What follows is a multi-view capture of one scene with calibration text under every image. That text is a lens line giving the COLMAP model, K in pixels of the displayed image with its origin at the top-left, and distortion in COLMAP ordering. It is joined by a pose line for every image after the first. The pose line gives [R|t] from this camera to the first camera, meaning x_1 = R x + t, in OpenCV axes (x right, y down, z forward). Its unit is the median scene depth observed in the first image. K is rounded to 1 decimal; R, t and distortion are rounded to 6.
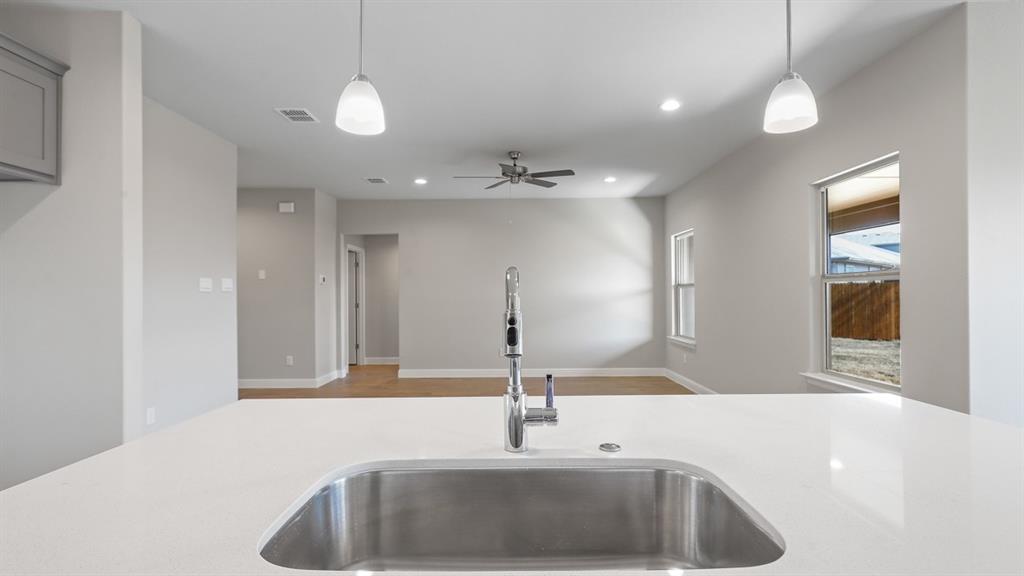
lens RADIAL K [[479.1, 0, 510.2], [0, 479.1, 291.2], [0, 0, 1]] dist [-0.000704, 0.000010]
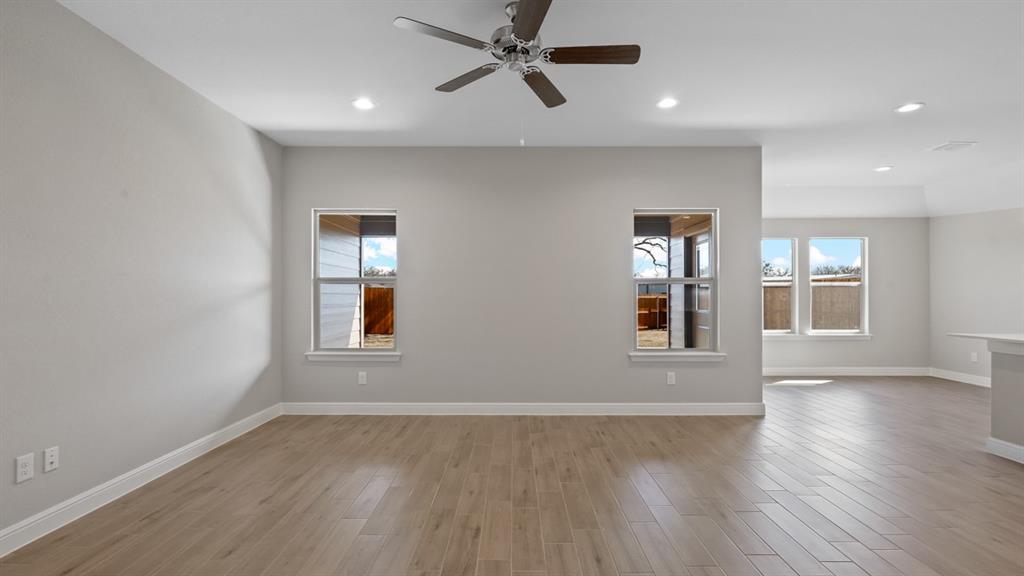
lens RADIAL K [[464.4, 0, 510.5], [0, 464.4, 291.7], [0, 0, 1]] dist [-0.000091, 0.000550]
pose [[0.000135, 0.015710, 0.999877, -0.359708], [-0.008030, 0.999844, -0.015708, 0.015232], [-0.999968, -0.008027, 0.000261, 0.752109]]
